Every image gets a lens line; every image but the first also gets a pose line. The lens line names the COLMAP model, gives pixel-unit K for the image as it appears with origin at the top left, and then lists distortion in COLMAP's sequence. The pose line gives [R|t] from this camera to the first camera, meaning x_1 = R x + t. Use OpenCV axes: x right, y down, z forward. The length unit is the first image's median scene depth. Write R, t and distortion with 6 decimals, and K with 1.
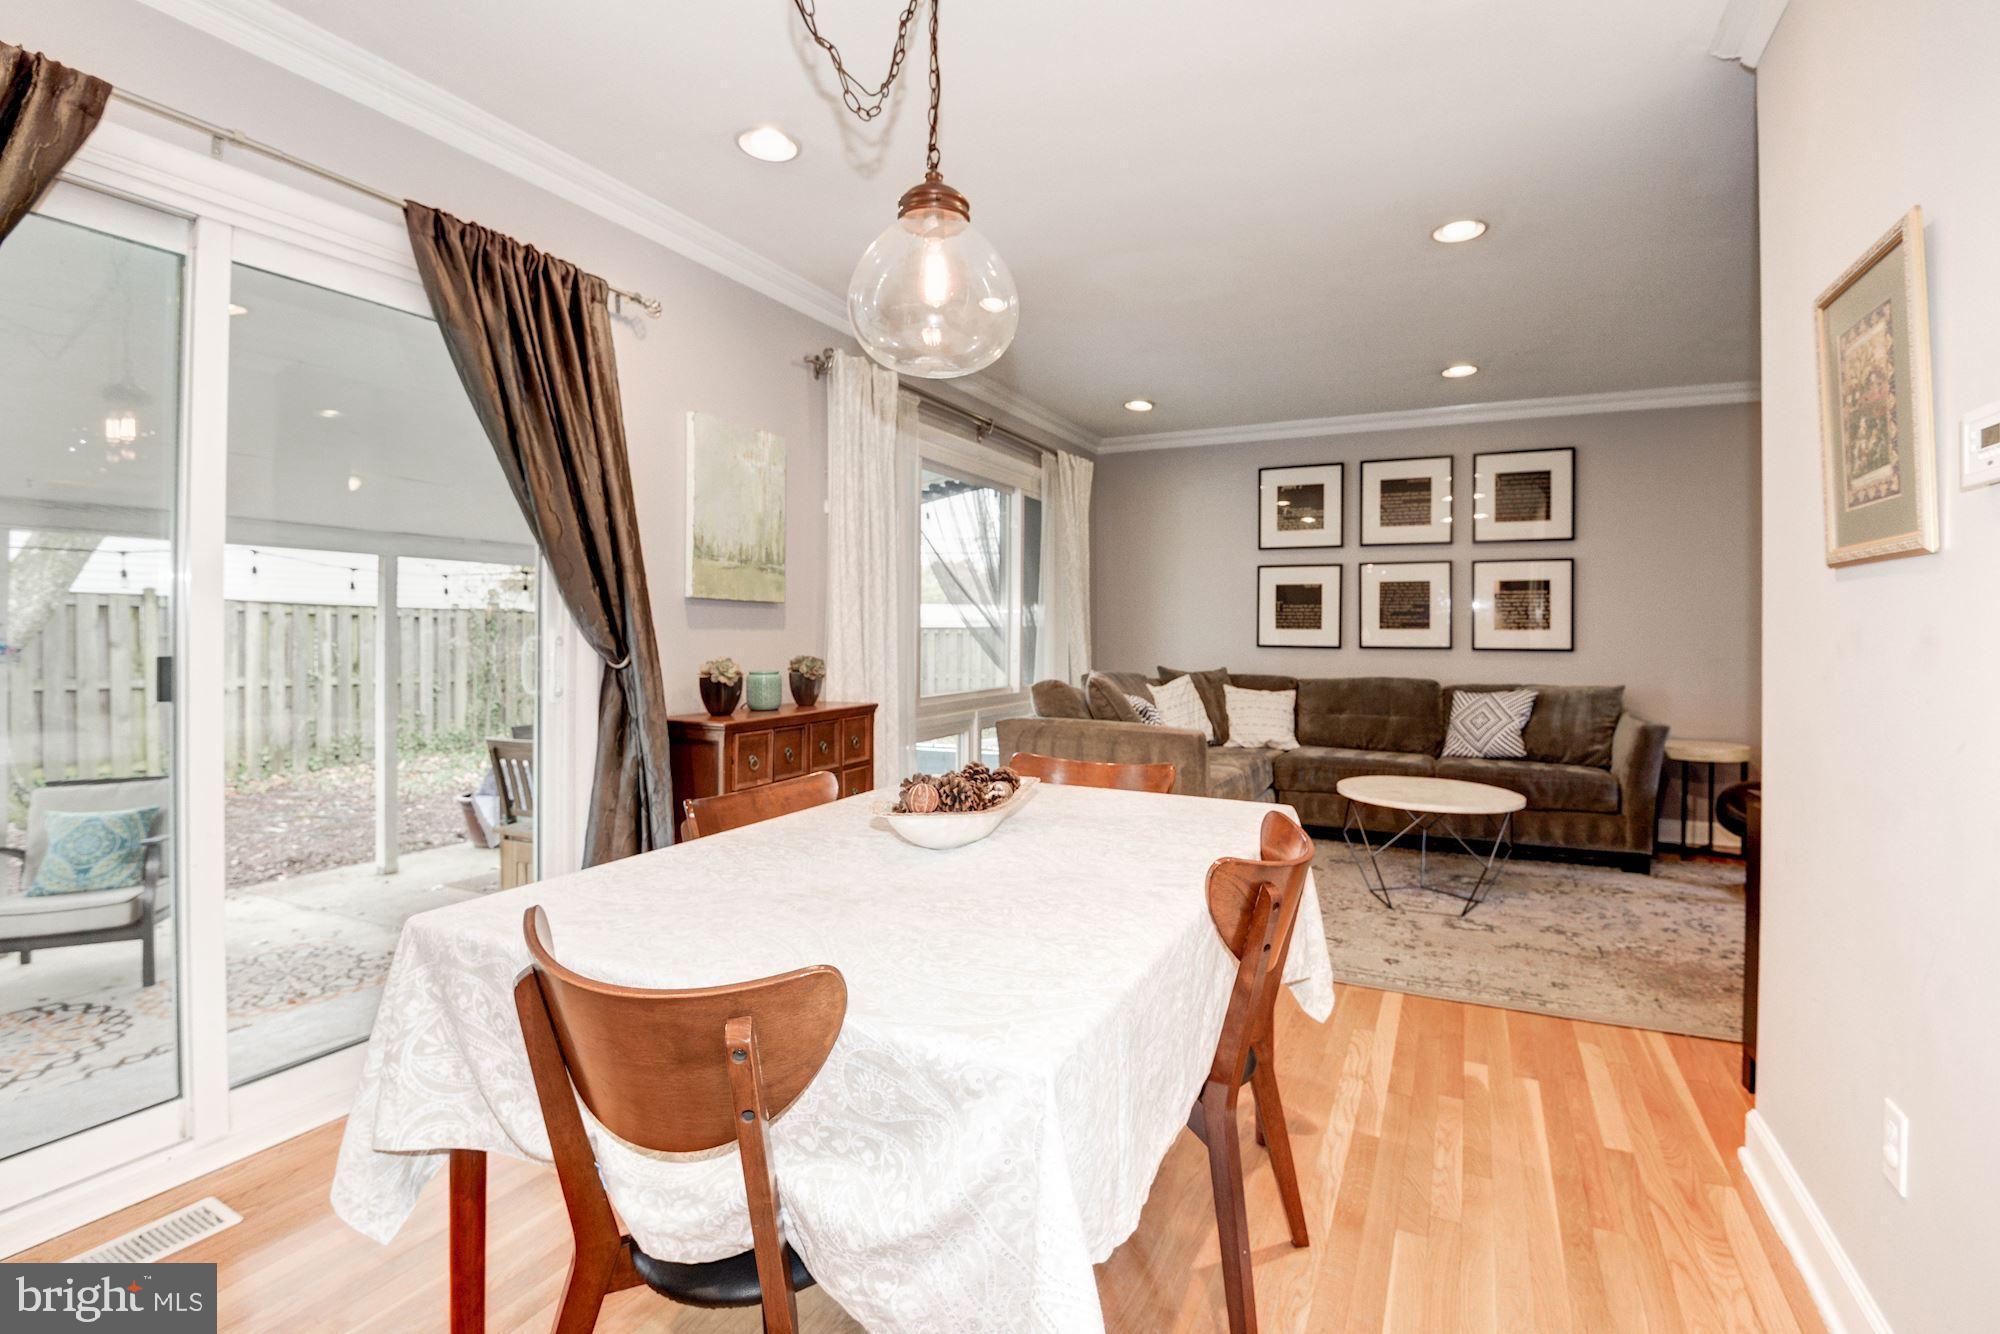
lens RADIAL K [[953.9, 0, 1021.7], [0, 953.9, 655.6], [0, 0, 1]] dist [-0.000641, -0.019241]
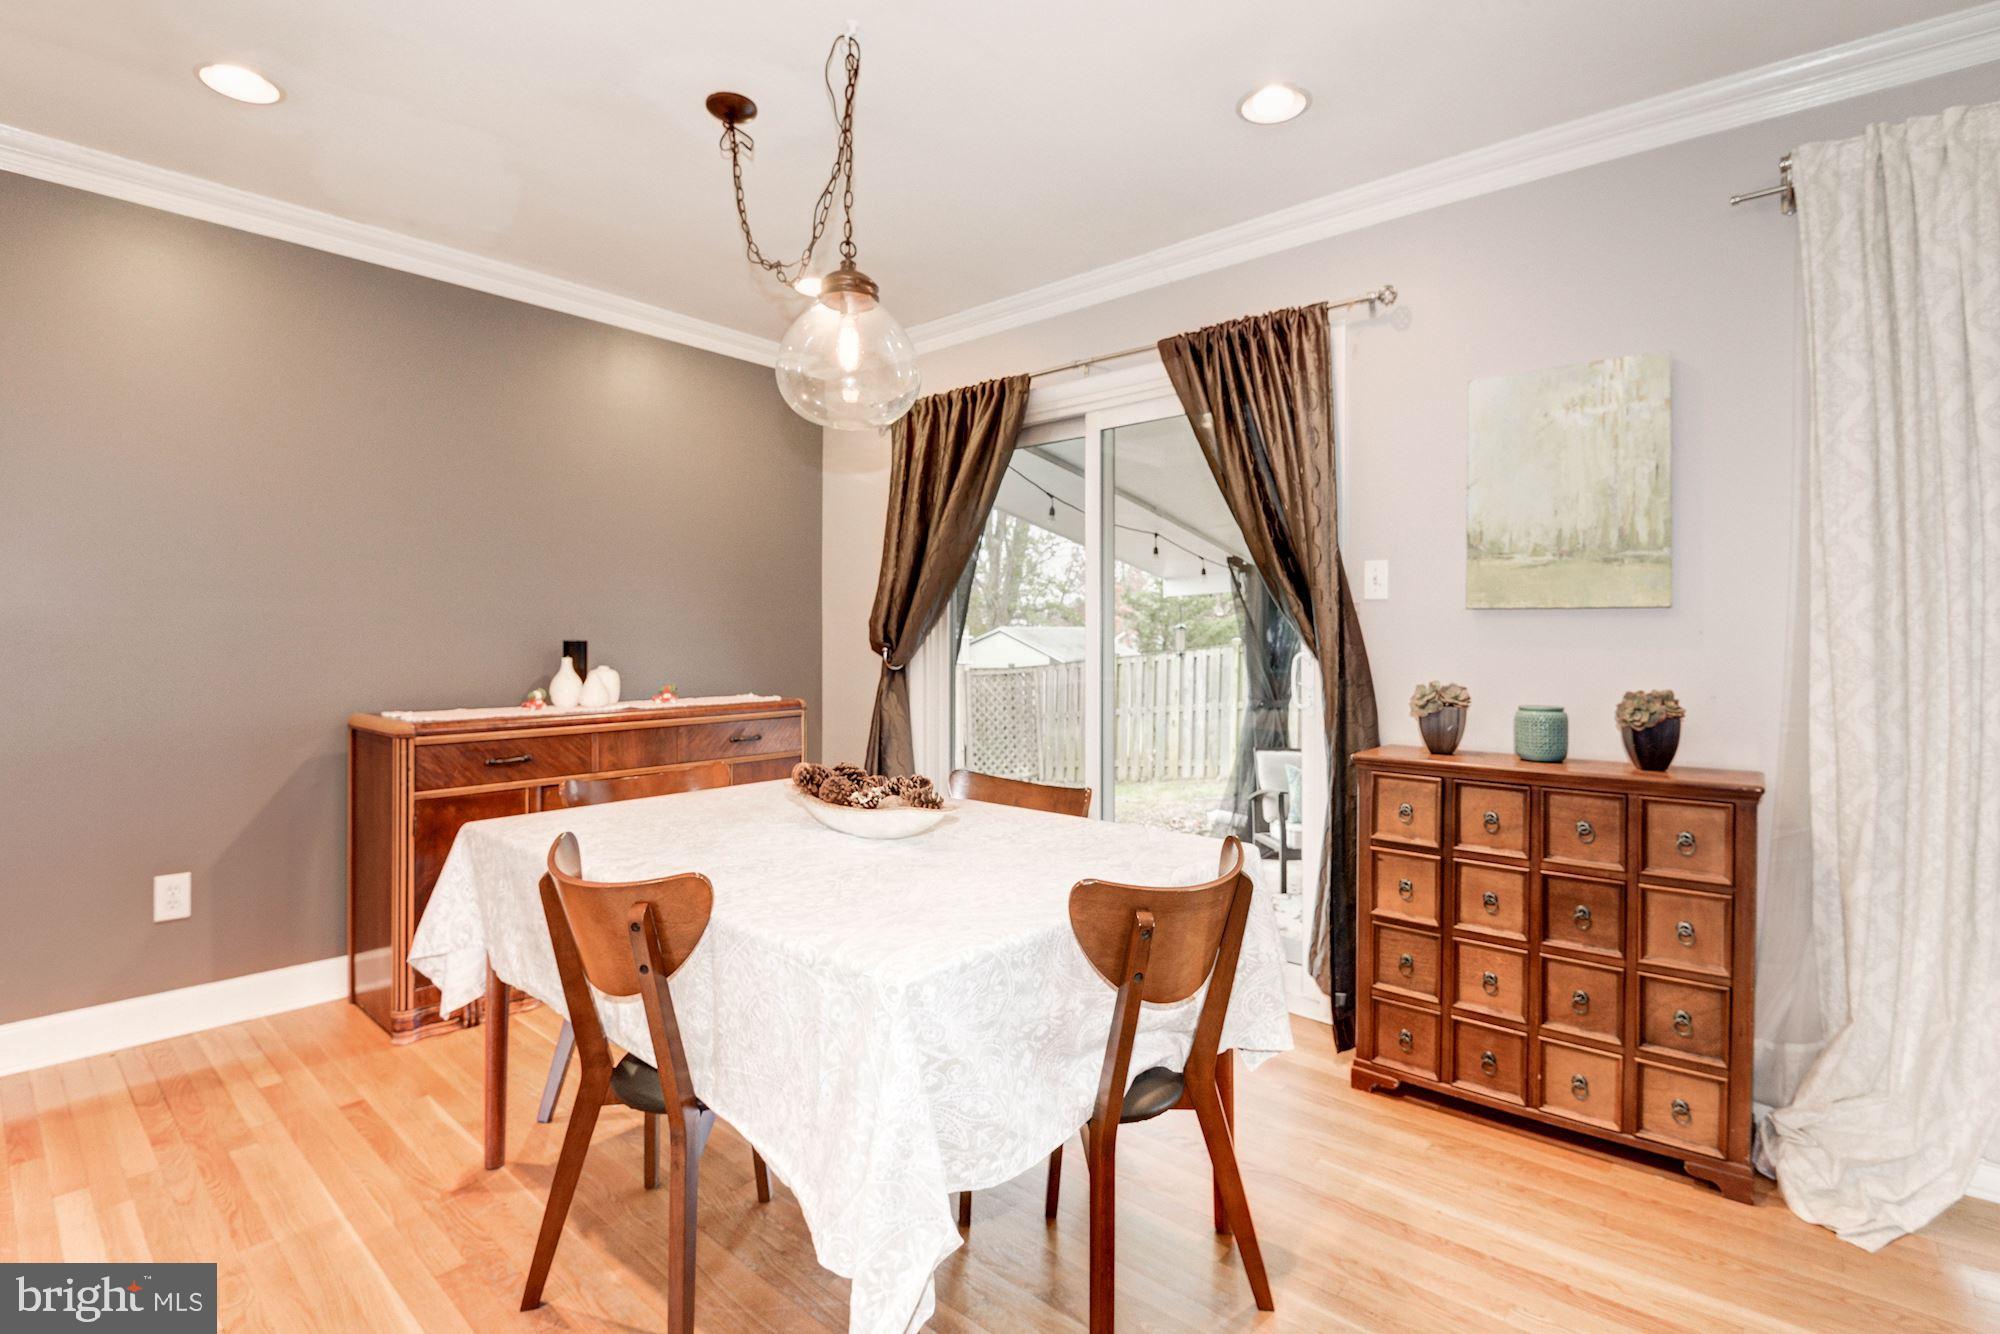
lens RADIAL K [[953.9, 0, 1021.7], [0, 953.9, 655.6], [0, 0, 1]] dist [-0.000641, -0.019241]
pose [[-0.270964, 0.016961, -0.962440, 0.767583], [-0.027995, 0.999283, 0.025491, -0.042609], [0.962182, 0.033851, -0.270295, 1.198336]]
